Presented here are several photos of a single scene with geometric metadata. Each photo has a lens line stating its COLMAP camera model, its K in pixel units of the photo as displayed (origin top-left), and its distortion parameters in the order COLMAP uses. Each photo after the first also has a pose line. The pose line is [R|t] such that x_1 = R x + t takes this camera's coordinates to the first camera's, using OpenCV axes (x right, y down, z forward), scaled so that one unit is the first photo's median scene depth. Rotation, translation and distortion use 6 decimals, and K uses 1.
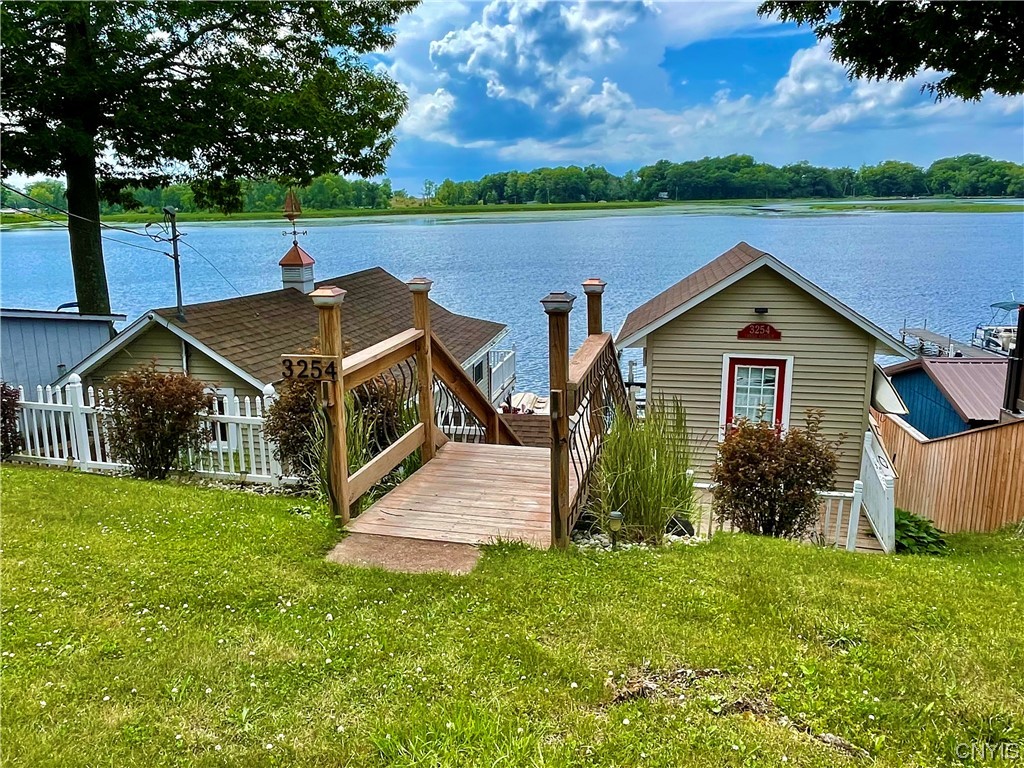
lens RADIAL K [[756.2, 0, 506.9], [0, 756.2, 381.3], [0, 0, 1]] dist [0.002254, -0.019522]
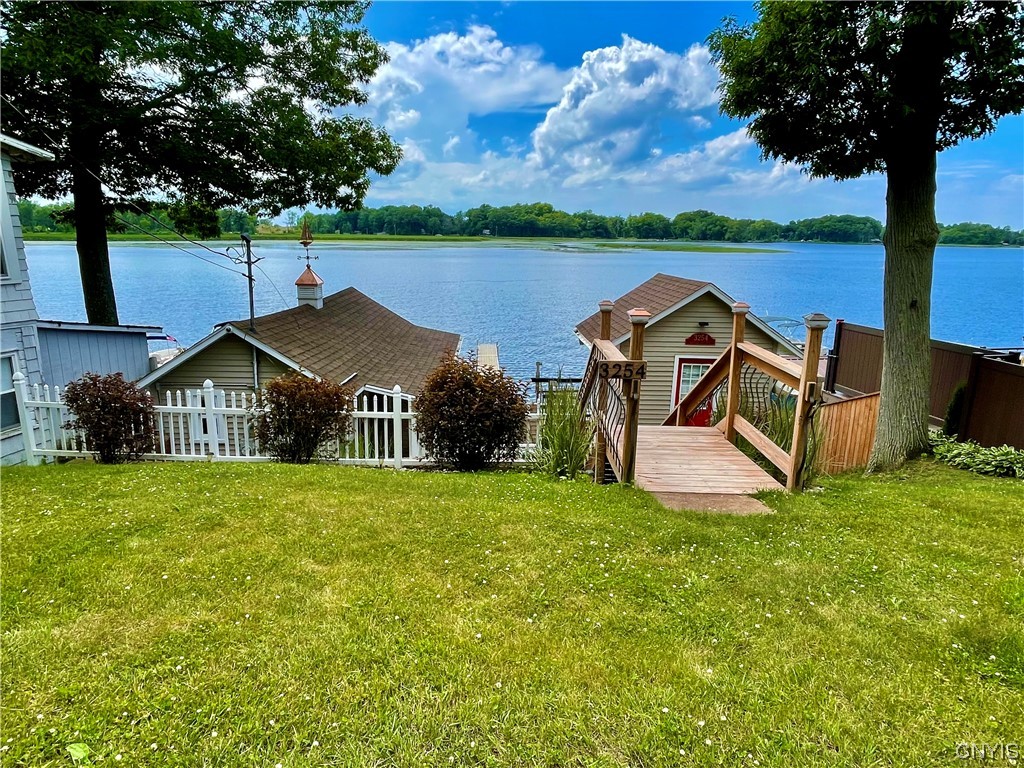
lens RADIAL K [[601.1, 0, 511.2], [0, 601.1, 387.1], [0, 0, 1]] dist [0.001753, -0.000885]
pose [[0.970232, -0.024576, 0.240928, -0.161111], [0.021051, 0.999631, 0.017195, -0.002220], [-0.241261, -0.011612, 0.970391, 0.005930]]
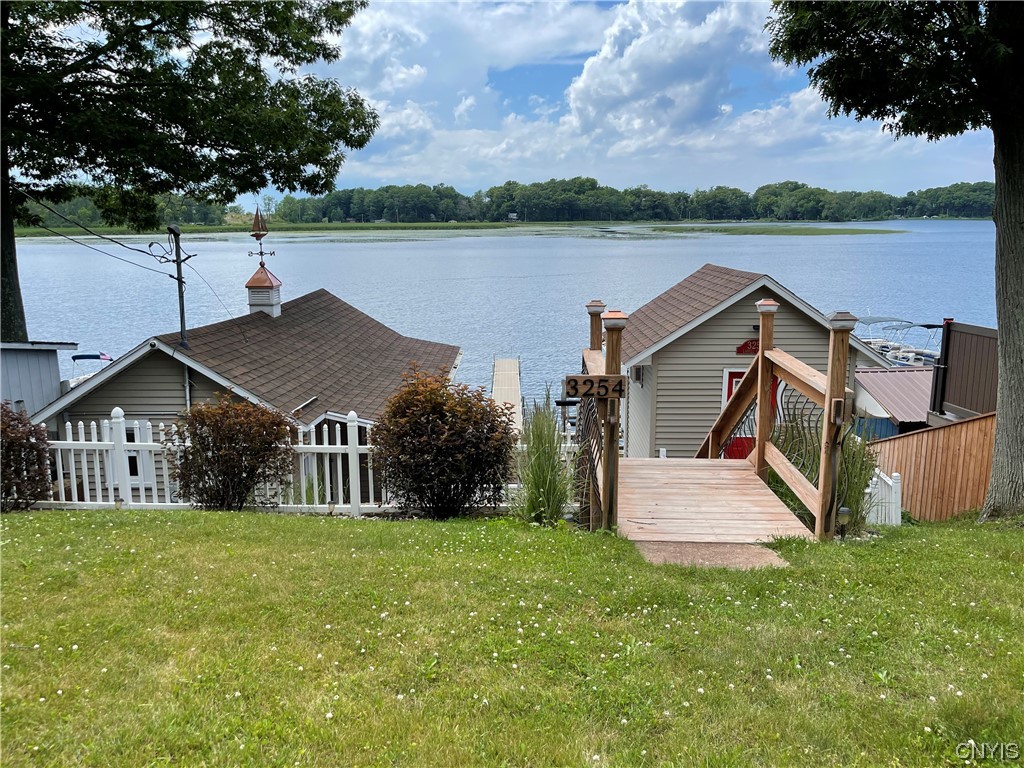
lens RADIAL K [[769.6, 0, 519.1], [0, 769.6, 391.0], [0, 0, 1]] dist [0.027722, -0.018224]
pose [[0.978130, -0.031983, 0.205520, -0.133957], [0.035342, 0.999295, -0.012693, -0.000426], [-0.204969, 0.019679, 0.978571, -0.006137]]
